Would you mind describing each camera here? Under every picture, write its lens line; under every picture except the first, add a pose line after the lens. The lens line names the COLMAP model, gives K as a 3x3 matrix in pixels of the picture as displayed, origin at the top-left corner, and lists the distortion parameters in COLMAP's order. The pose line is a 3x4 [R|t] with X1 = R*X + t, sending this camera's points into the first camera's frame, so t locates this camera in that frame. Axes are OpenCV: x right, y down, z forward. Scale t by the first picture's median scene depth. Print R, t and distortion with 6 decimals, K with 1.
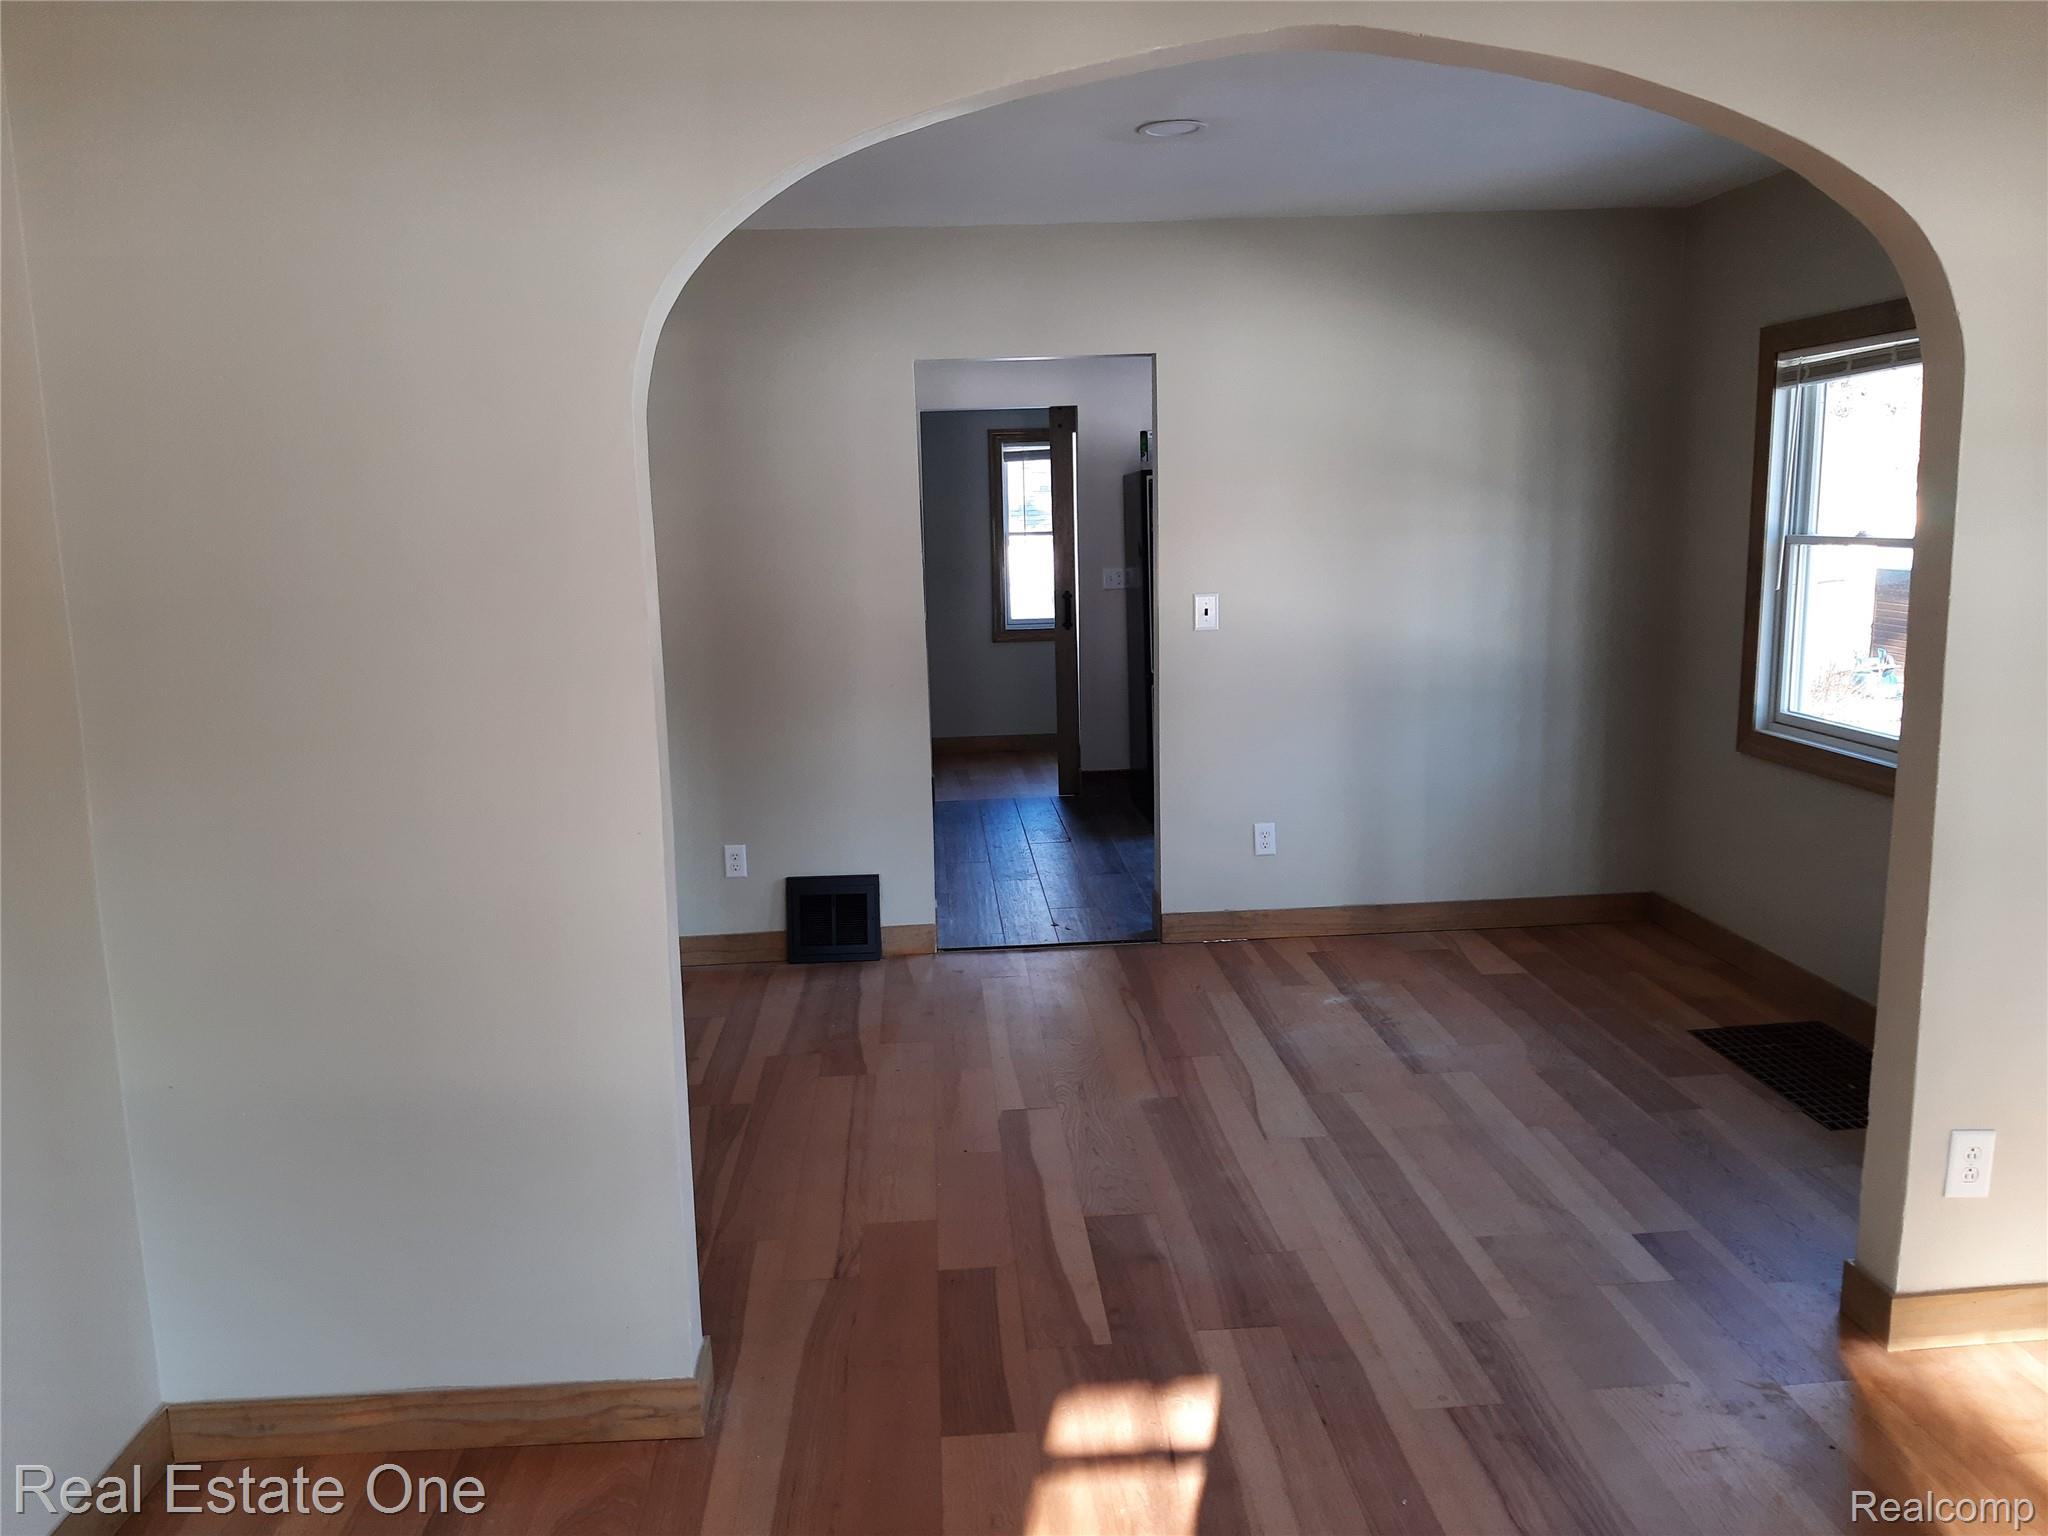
lens RADIAL K [[1612.7, 0, 1024.0], [0, 1612.7, 768.0], [0, 0, 1]] dist [-0.000135, 0.001477]
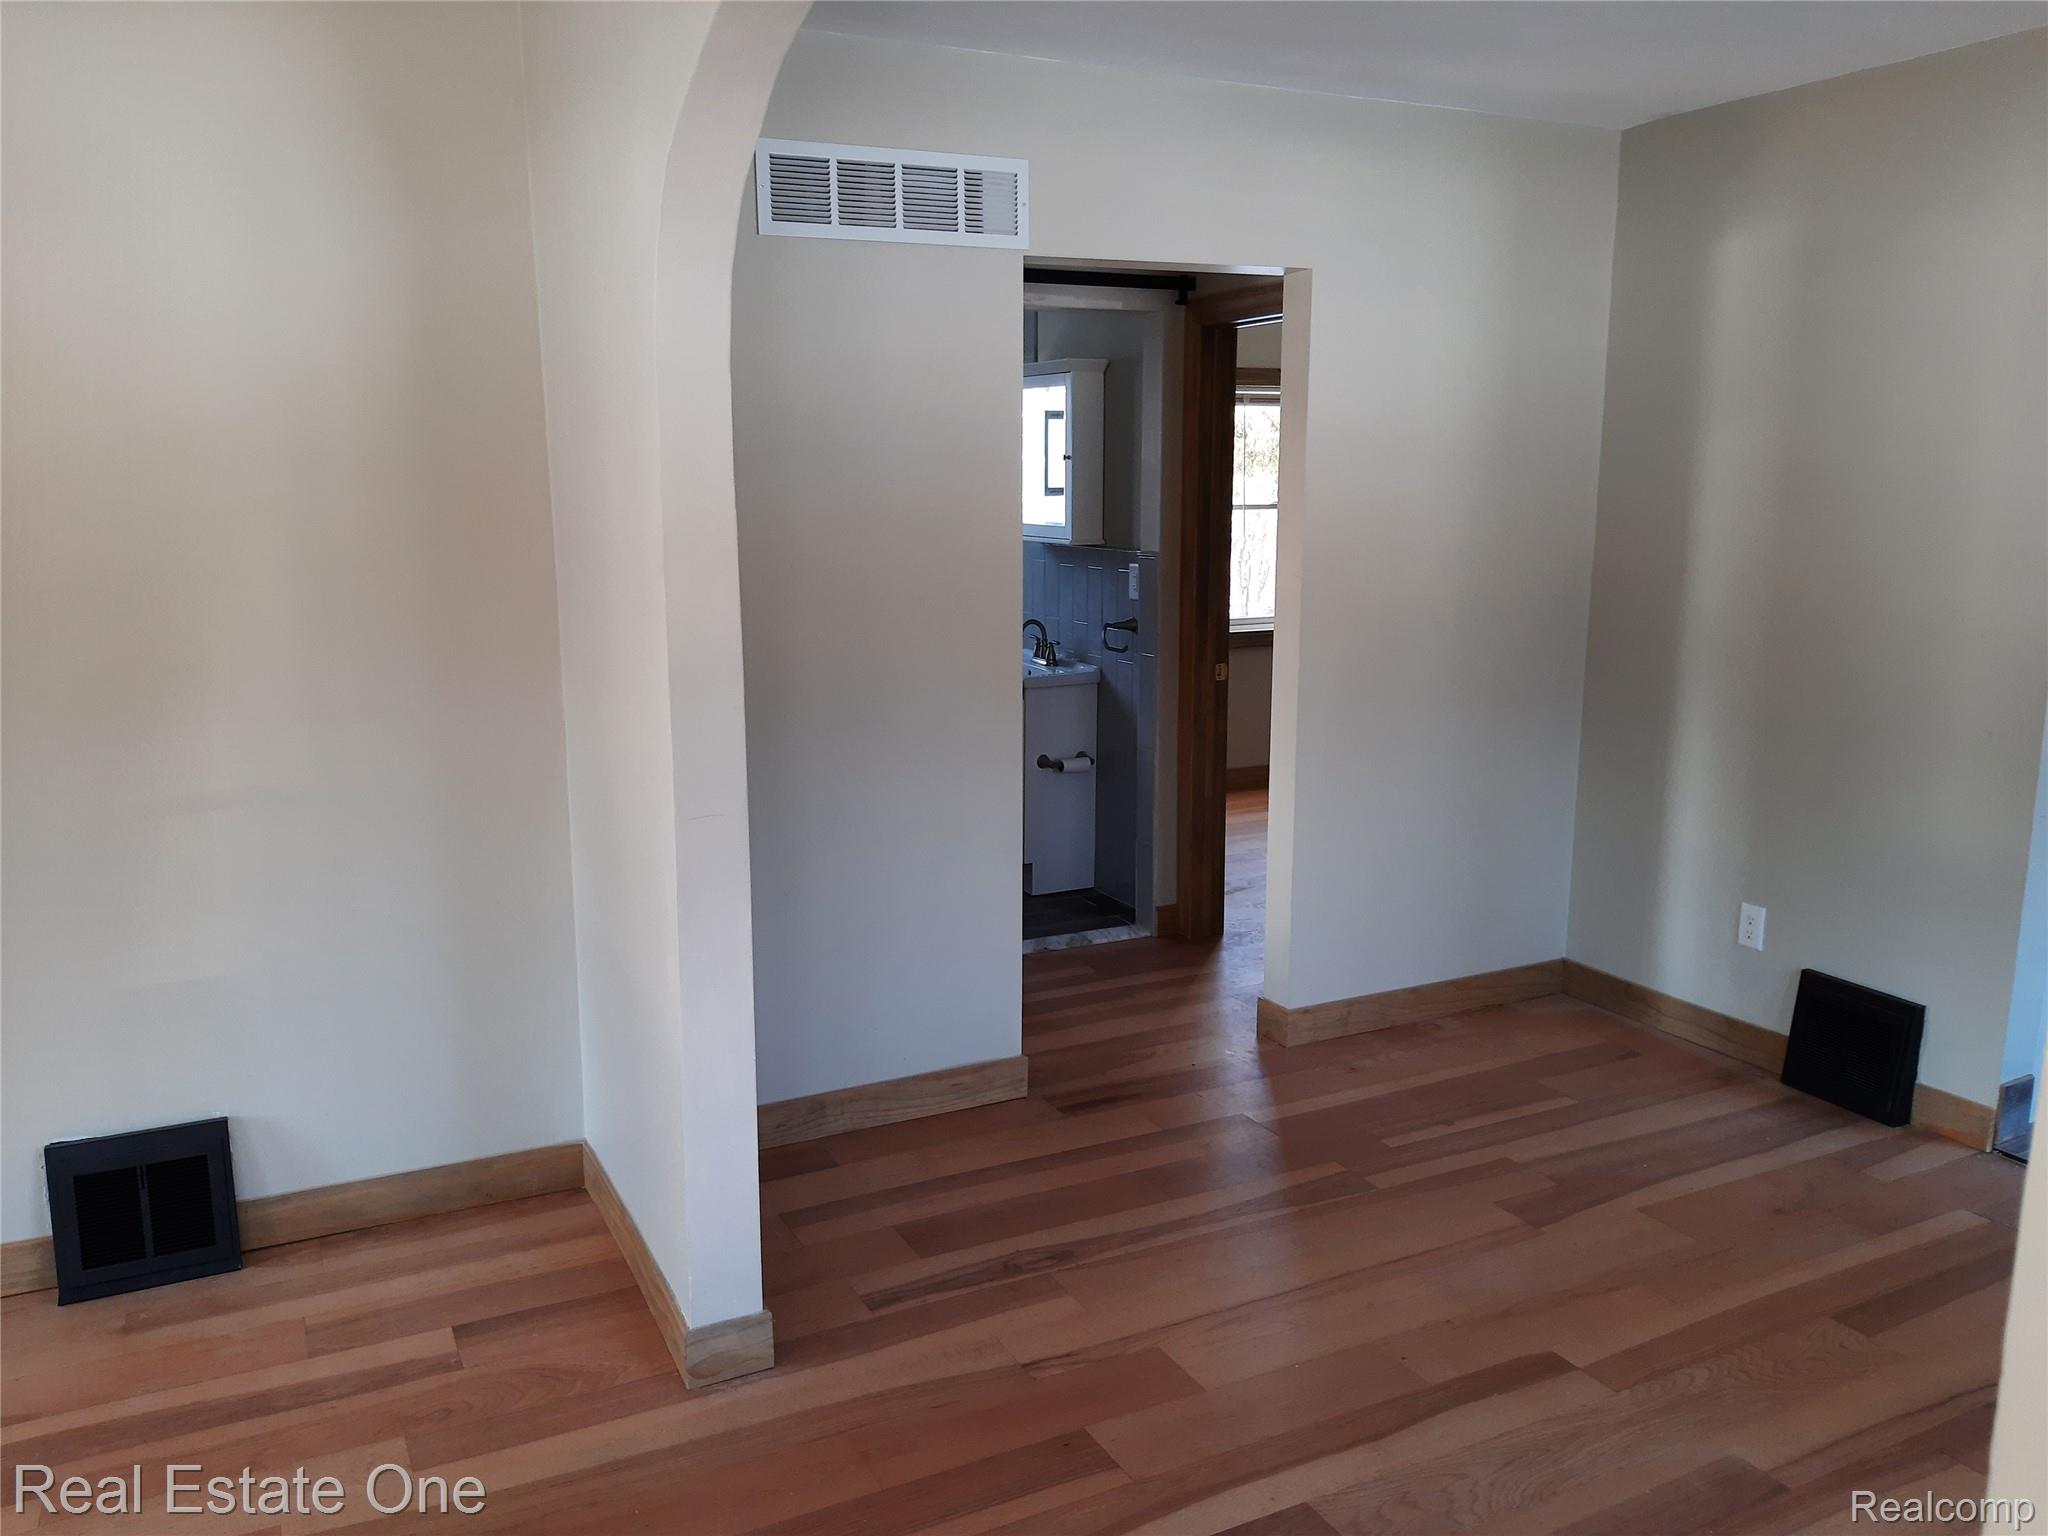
lens RADIAL K [[1612.7, 0, 1024.0], [0, 1612.7, 768.0], [0, 0, 1]] dist [-0.000135, 0.001477]
pose [[0.393260, 0.197164, -0.898039, 0.352310], [-0.159157, 0.976590, 0.144713, -0.070282], [0.905547, 0.086020, 0.415433, 0.370477]]
